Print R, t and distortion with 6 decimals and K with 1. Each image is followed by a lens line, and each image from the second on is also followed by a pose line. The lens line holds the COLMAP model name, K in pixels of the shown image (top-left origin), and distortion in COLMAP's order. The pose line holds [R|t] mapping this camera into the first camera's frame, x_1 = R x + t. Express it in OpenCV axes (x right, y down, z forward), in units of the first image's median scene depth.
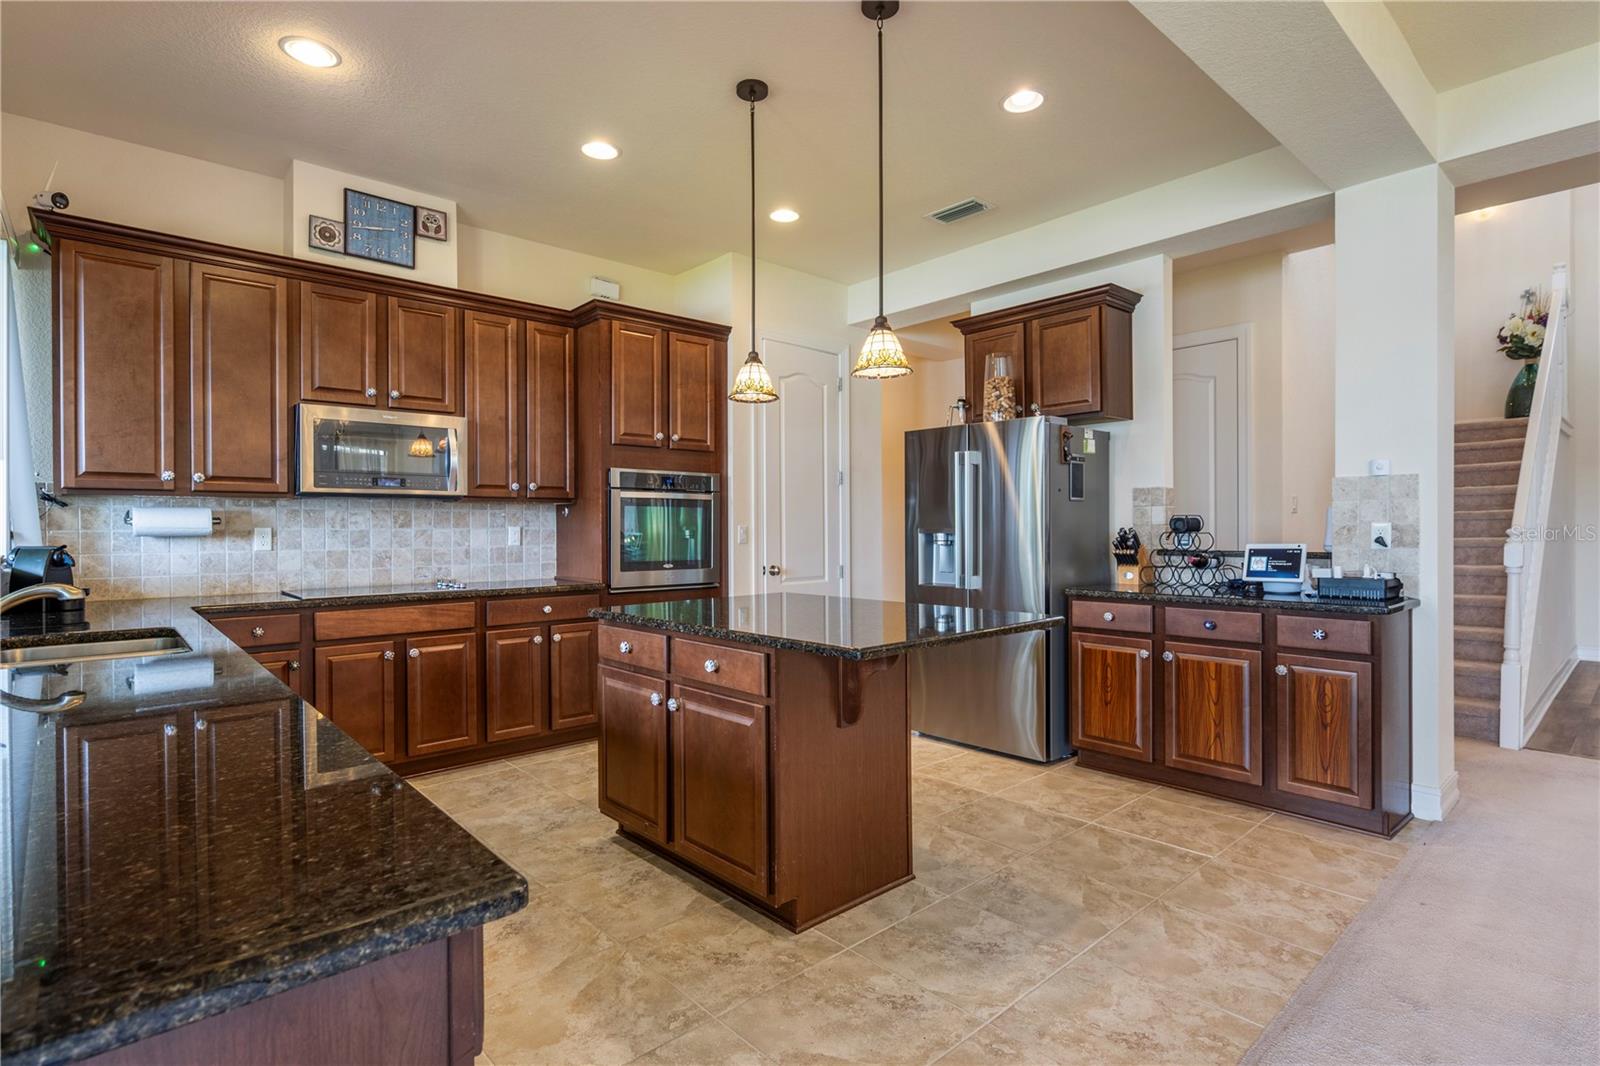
lens RADIAL K [[779.4, 0, 790.2], [0, 779.4, 540.2], [0, 0, 1]] dist [-0.003334, -0.001962]
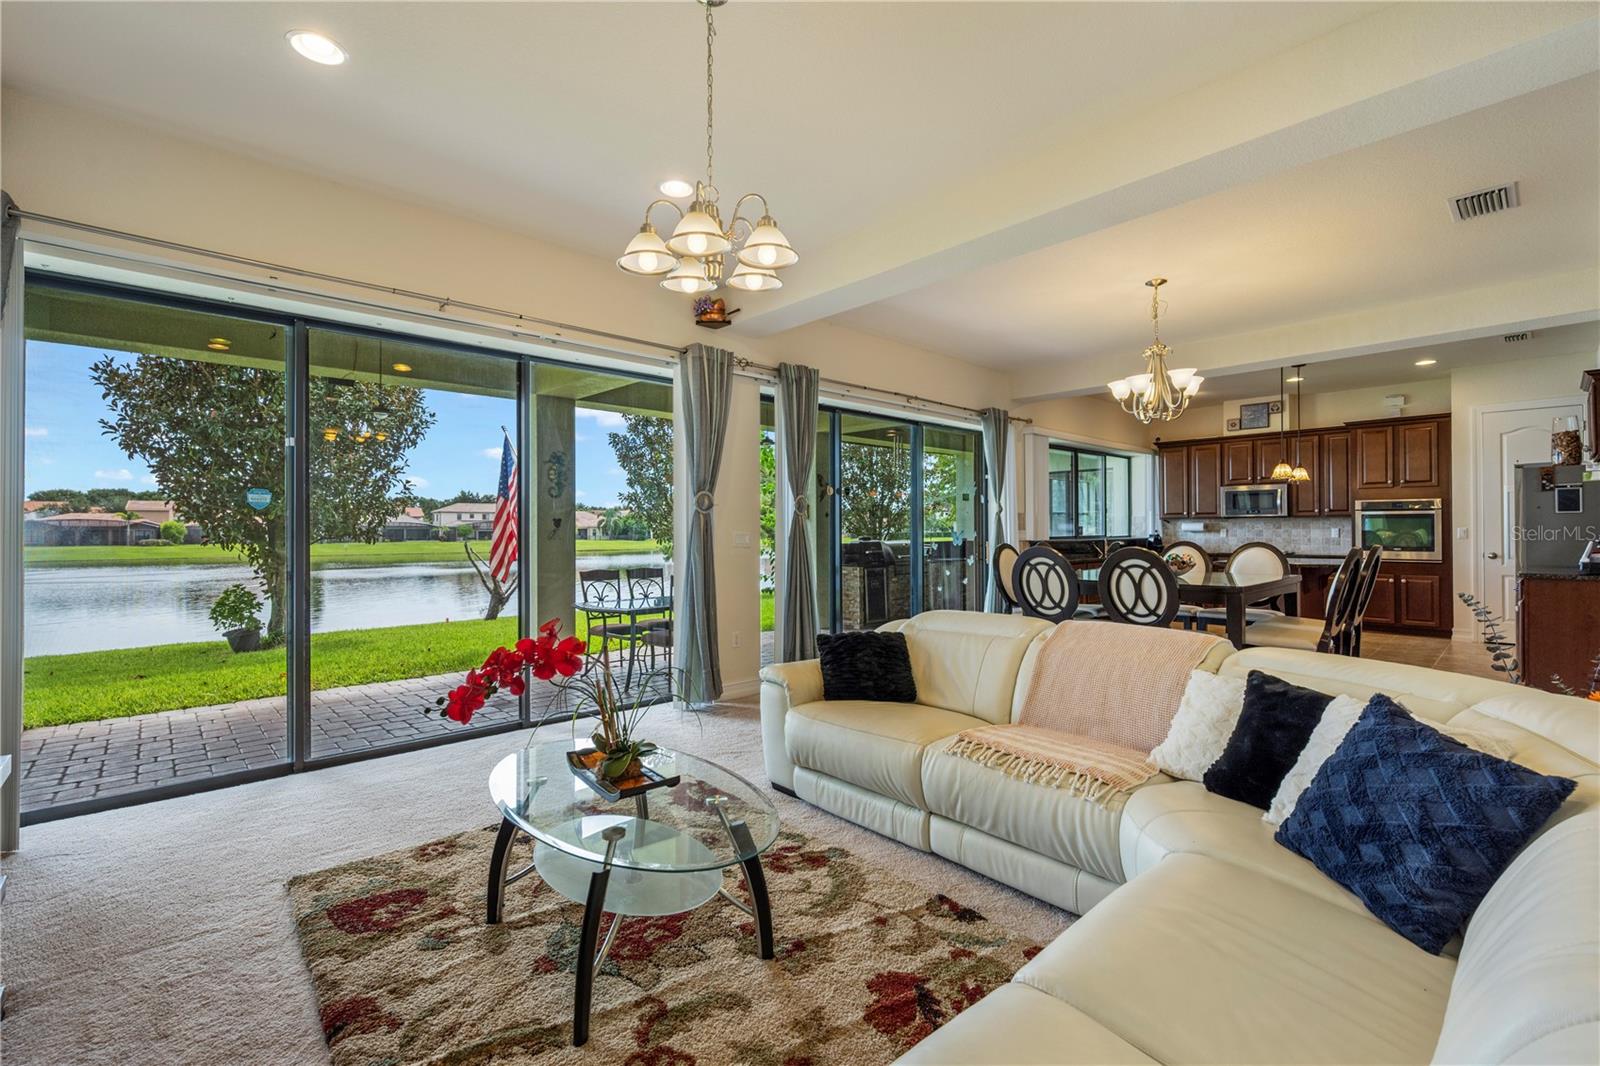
lens RADIAL K [[722.9, 0, 798.7], [0, 722.9, 525.4], [0, 0, 1]] dist [0.009953, 0.000950]
pose [[0.041260, -0.002991, -0.999144, 1.966794], [-0.011606, 0.999927, -0.003472, -0.001681], [0.999081, 0.011740, 0.041222, -0.680142]]
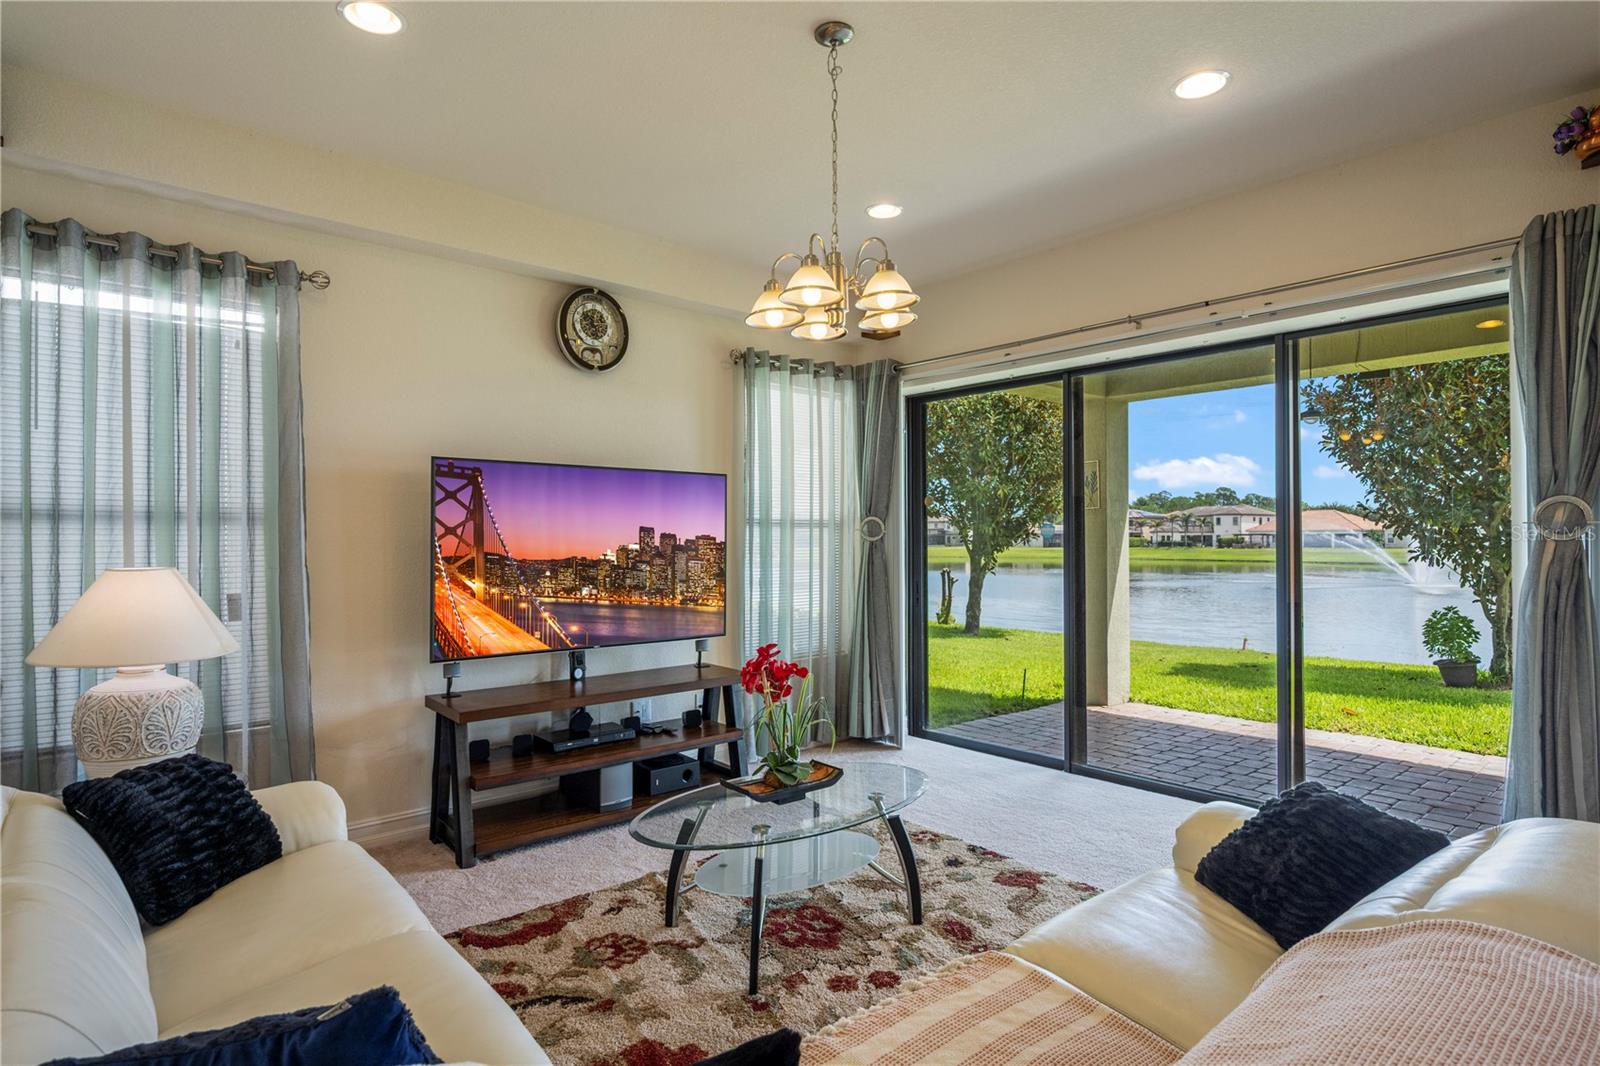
lens RADIAL K [[833.3, 0, 792.5], [0, 833.3, 534.8], [0, 0, 1]] dist [0.001290, -0.000607]
pose [[-0.999936, 0.011036, 0.002504, 1.340095], [0.011059, 0.999896, 0.009277, -0.050226], [-0.002401, 0.009304, -0.999954, 0.026125]]
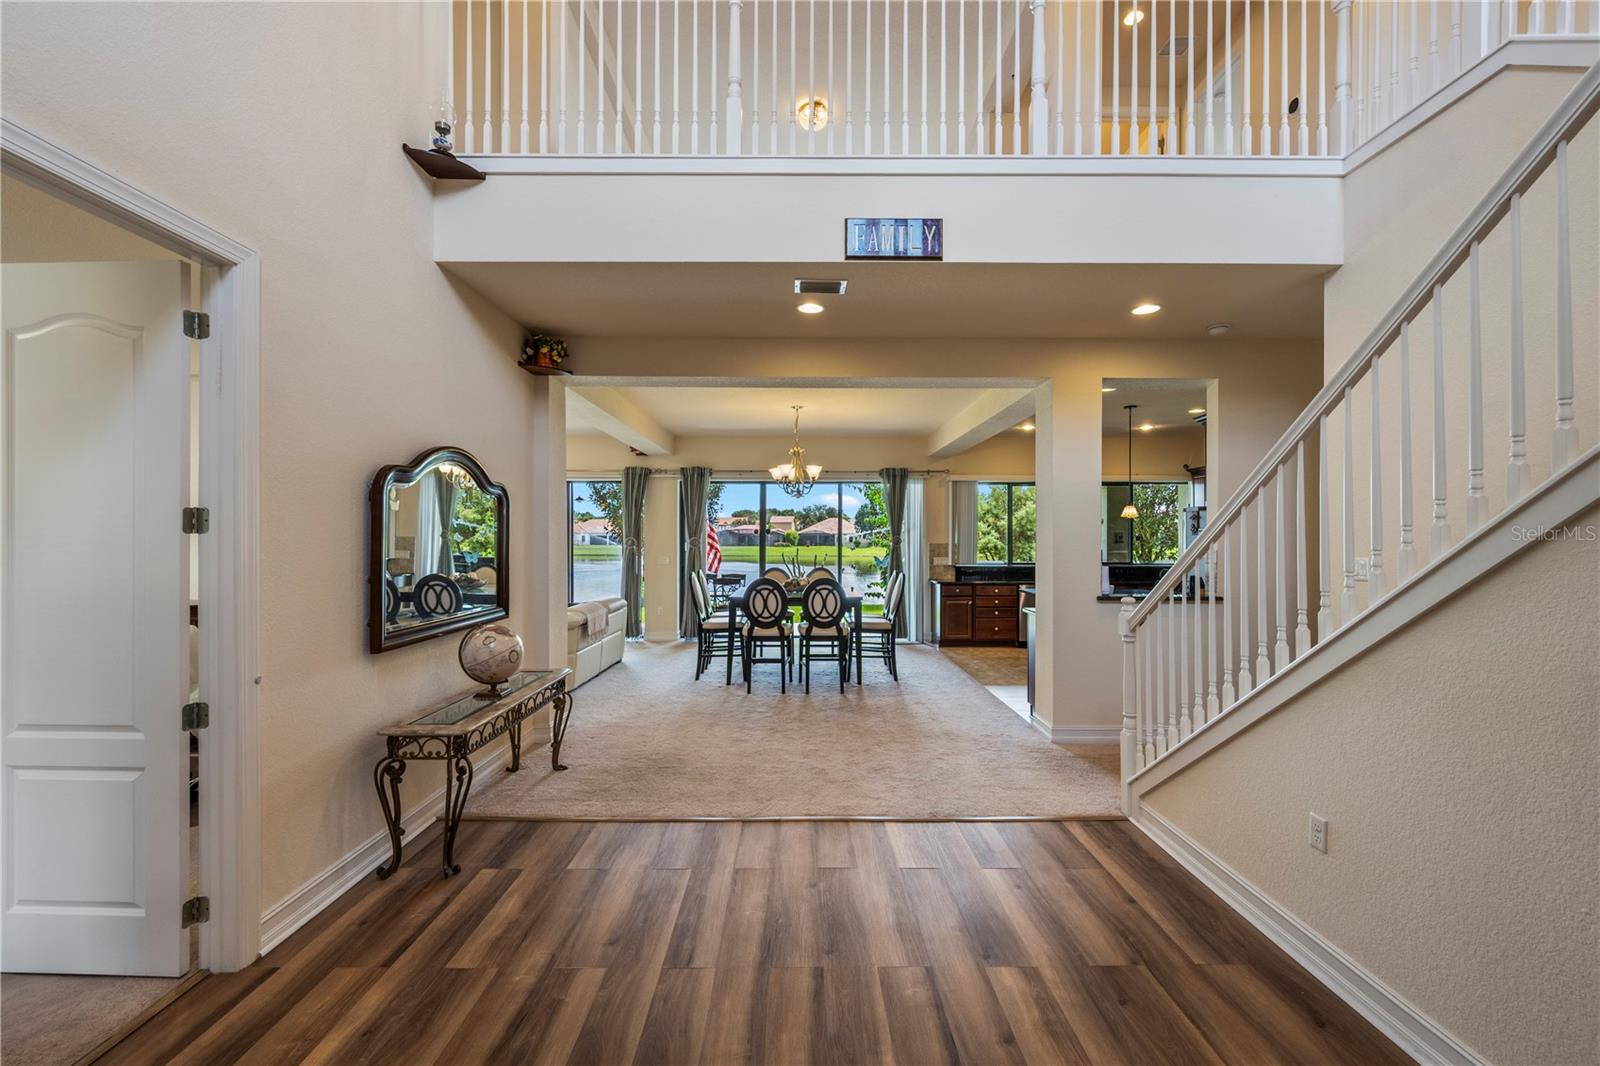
lens RADIAL K [[694.5, 0, 800.7], [0, 694.5, 531.6], [0, 0, 1]] dist [0.000791, 0.001365]
pose [[-0.662917, -0.000666, -0.748692, 2.161804], [-0.008576, 0.999941, 0.006704, -0.116502], [0.748643, 0.010865, -0.662884, 1.469744]]
